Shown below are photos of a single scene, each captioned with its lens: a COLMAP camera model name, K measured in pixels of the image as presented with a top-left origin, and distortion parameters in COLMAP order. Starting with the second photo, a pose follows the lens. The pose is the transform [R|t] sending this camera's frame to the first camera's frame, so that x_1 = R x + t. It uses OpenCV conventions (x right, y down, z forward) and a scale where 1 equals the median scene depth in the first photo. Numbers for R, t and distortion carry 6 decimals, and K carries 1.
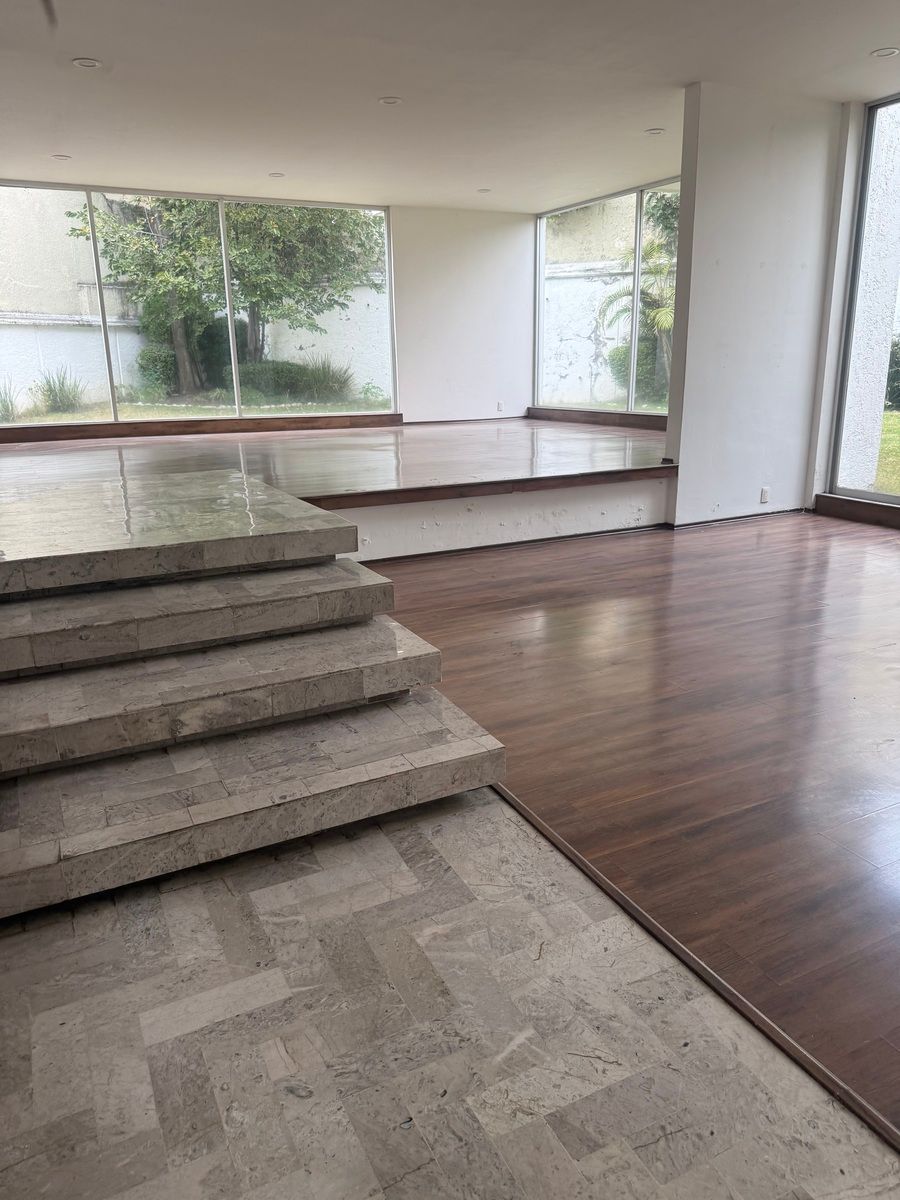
lens RADIAL K [[841.4, 0, 461.0], [0, 841.4, 602.5], [0, 0, 1]] dist [0.093059, -0.172735]
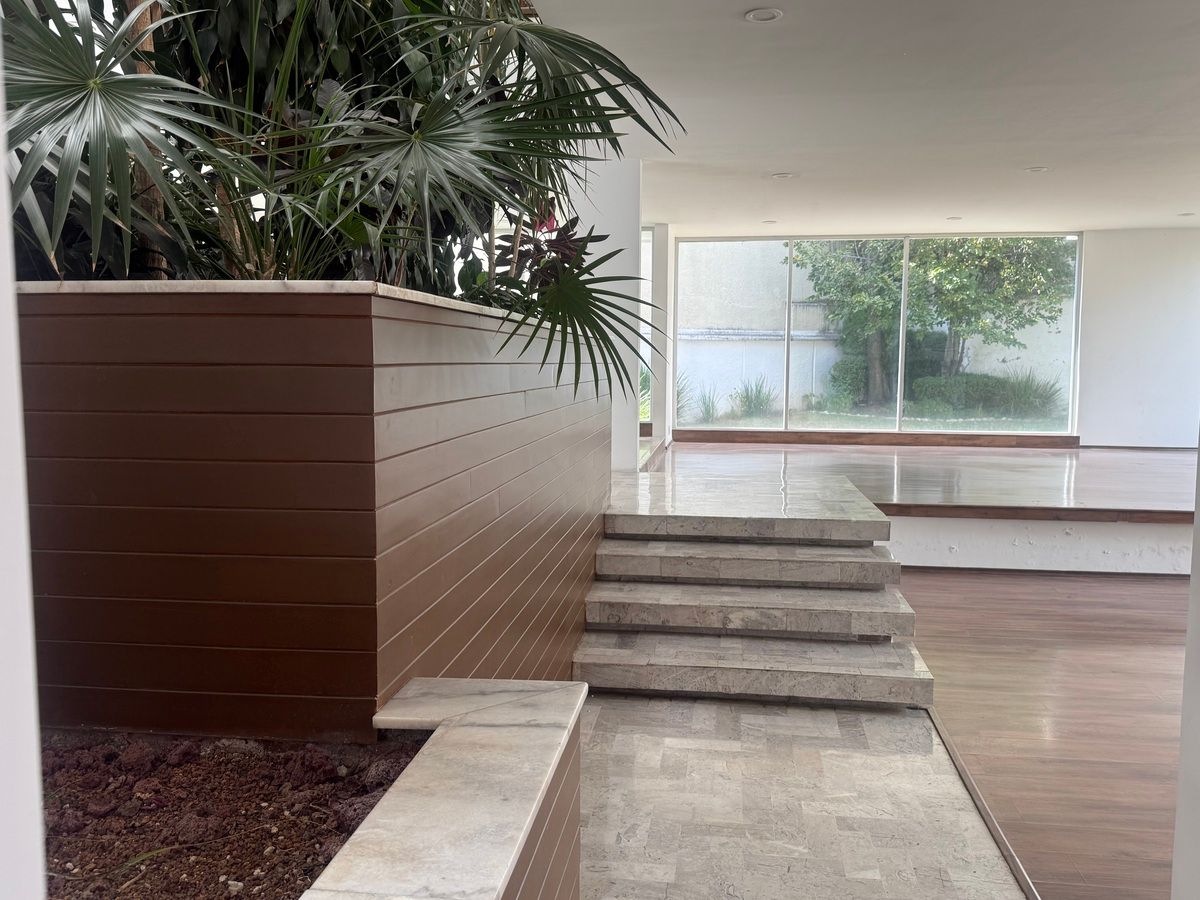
lens RADIAL K [[985.2, 0, 596.6], [0, 985.2, 447.6], [0, 0, 1]] dist [0.156577, -0.302493]
pose [[0.819464, 0.067142, -0.569184, 0.194280], [-0.173343, 0.975637, -0.134478, 0.043840], [0.546288, 0.208864, 0.811138, -0.281062]]
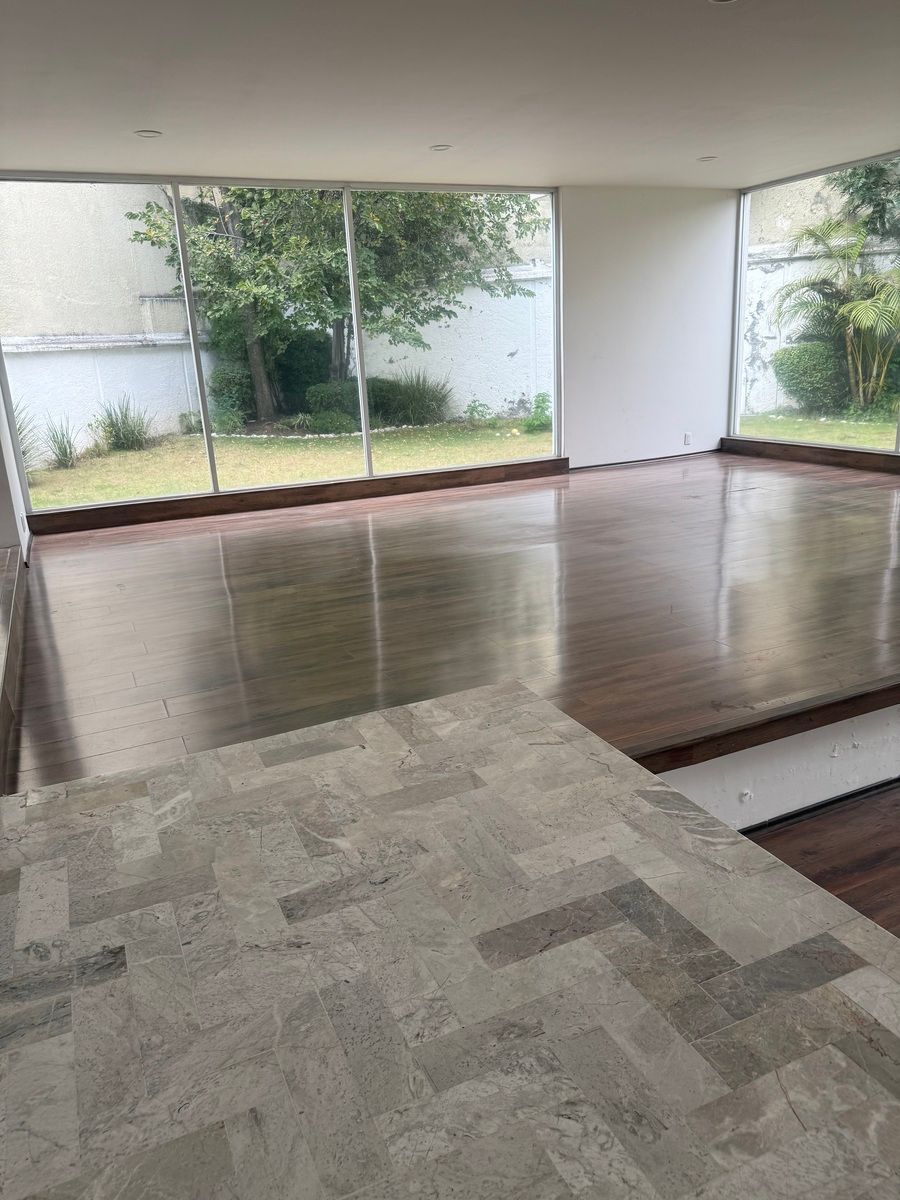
lens RADIAL K [[837.8, 0, 450.0], [0, 837.8, 600.0], [0, 0, 1]] dist [0.089001, -0.173307]
pose [[0.998254, -0.018839, -0.055976, -0.215890], [0.019567, 0.999731, 0.012478, -0.167042], [0.055726, -0.013551, 0.998354, 0.363991]]
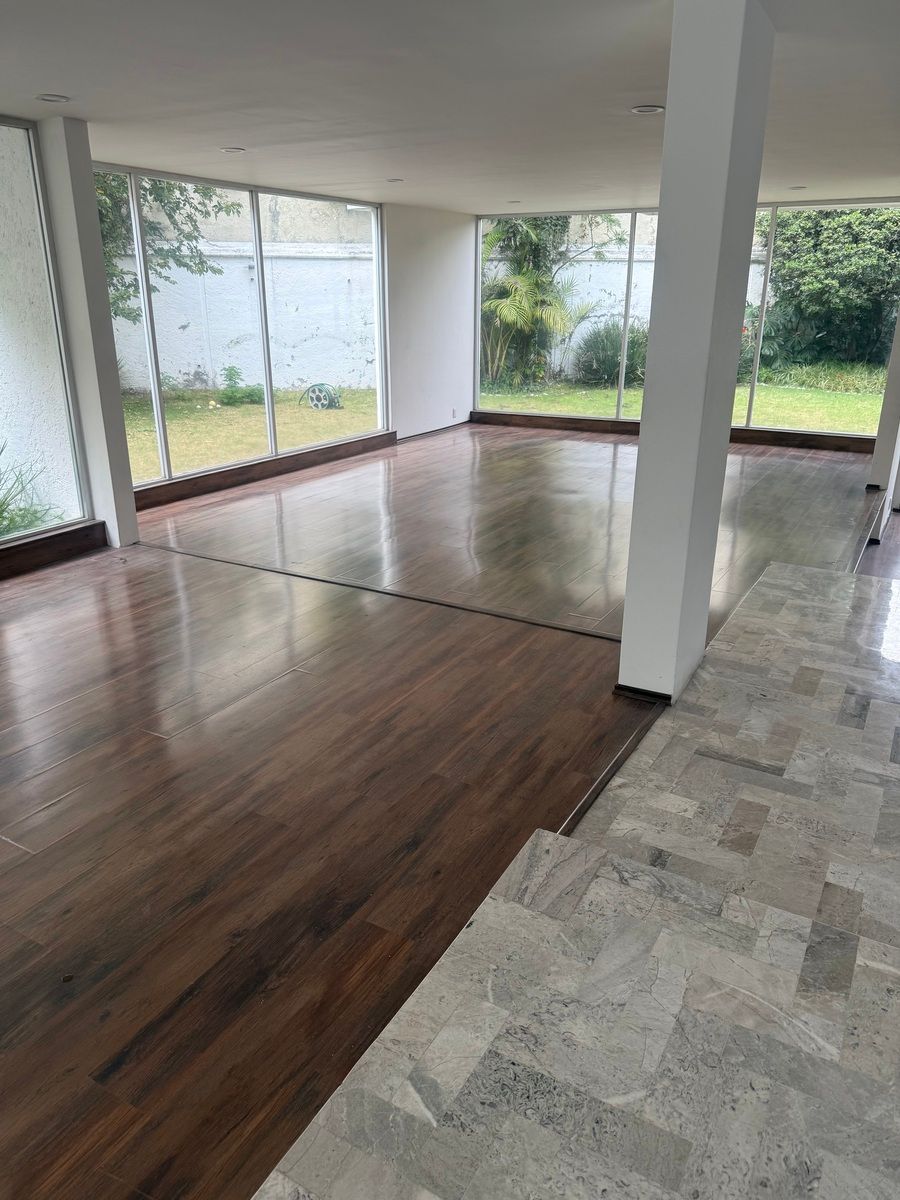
lens RADIAL K [[839.3, 0, 450.0], [0, 839.3, 600.0], [0, 0, 1]] dist [0.058477, -0.093870]
pose [[0.839782, -0.168179, 0.516218, -0.823656], [0.132741, 0.985558, 0.105143, -0.204832], [-0.526446, -0.019774, 0.849979, 0.293644]]
